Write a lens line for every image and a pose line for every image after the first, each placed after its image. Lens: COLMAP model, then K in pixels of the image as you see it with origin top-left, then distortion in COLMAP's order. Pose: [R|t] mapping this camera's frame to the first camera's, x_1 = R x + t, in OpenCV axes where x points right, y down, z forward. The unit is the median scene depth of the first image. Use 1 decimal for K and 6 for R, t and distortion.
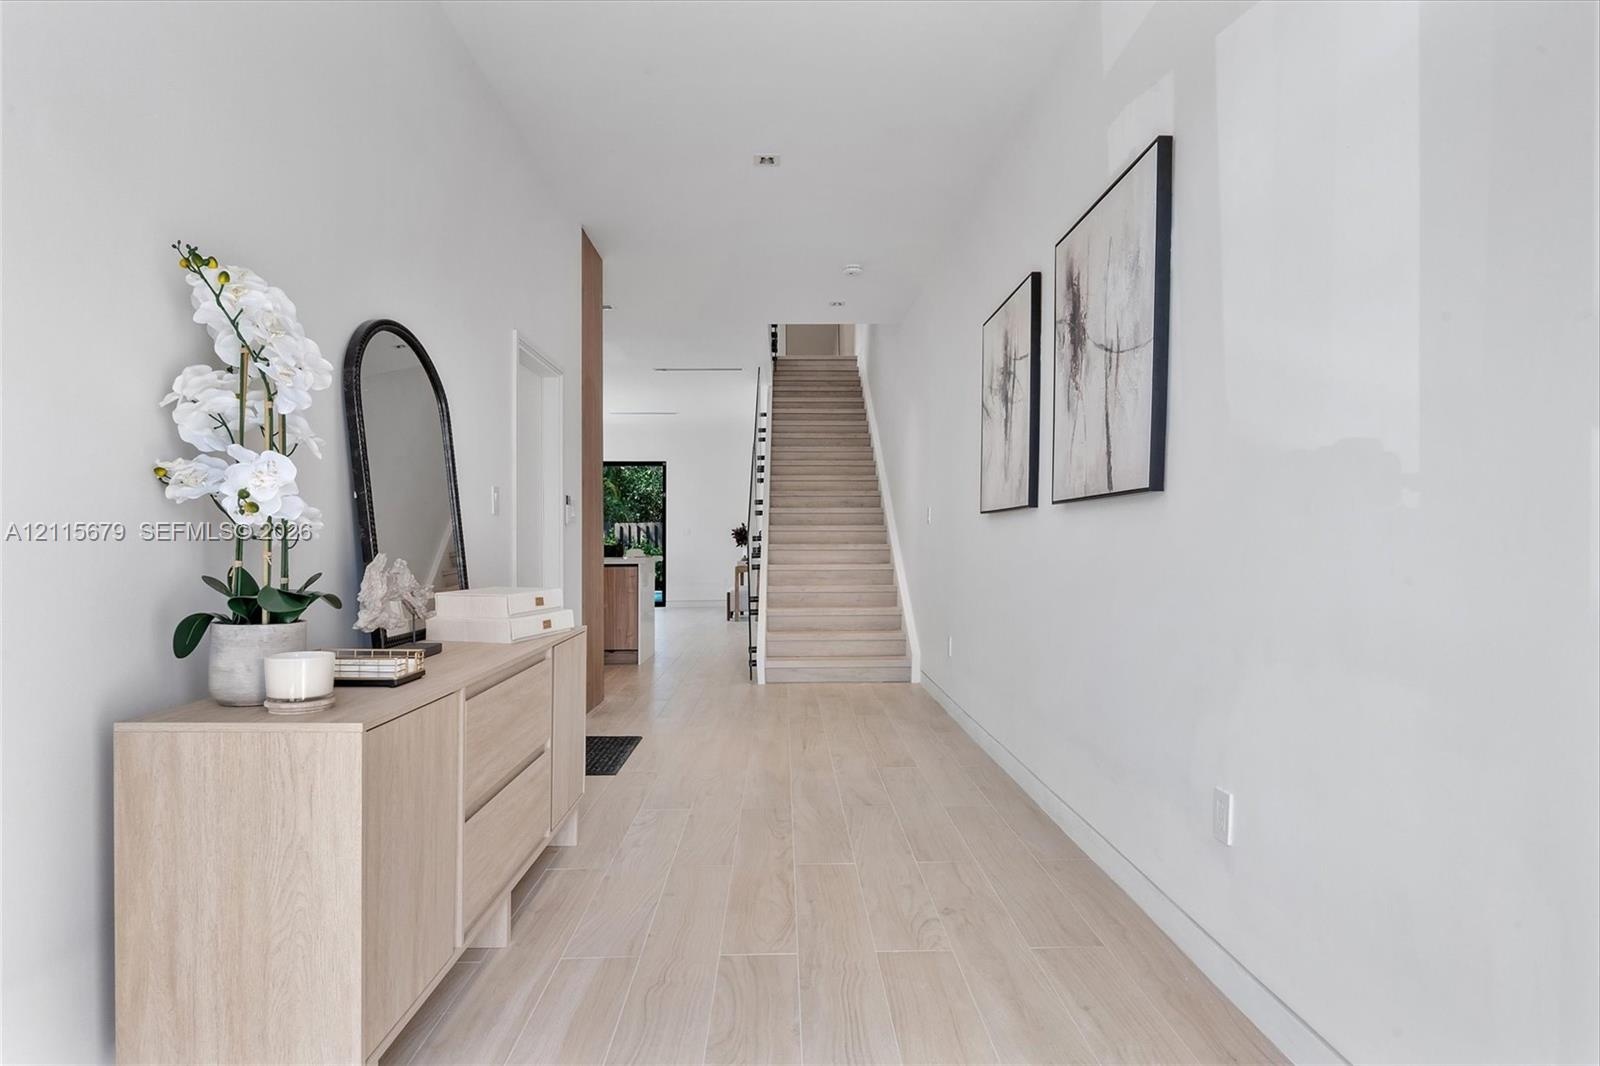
lens RADIAL K [[739.8, 0, 801.6], [0, 739.8, 538.6], [0, 0, 1]] dist [-0.002110, 0.000028]
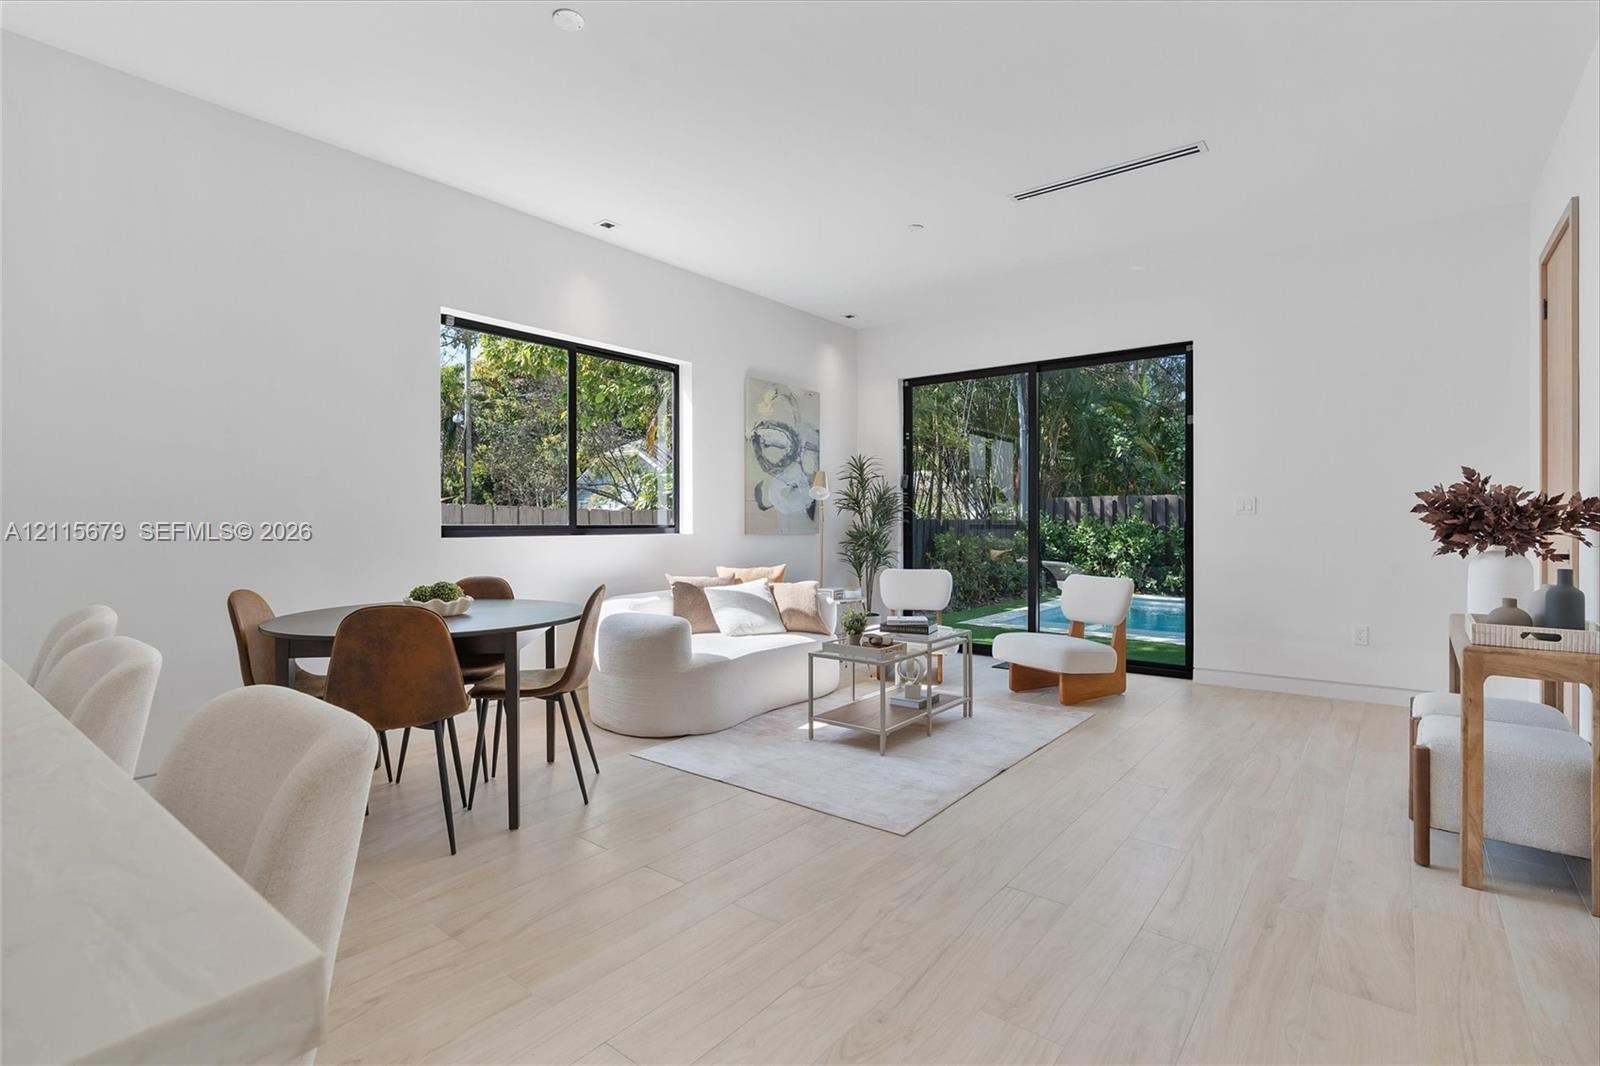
lens RADIAL K [[753.2, 0, 802.1], [0, 753.2, 512.7], [0, 0, 1]] dist [-0.000938, -0.000401]
pose [[0.759909, -0.004386, -0.650015, -0.073981], [-0.001575, 0.999962, -0.008588, -0.001941], [0.650028, 0.007550, 0.759873, 0.529369]]
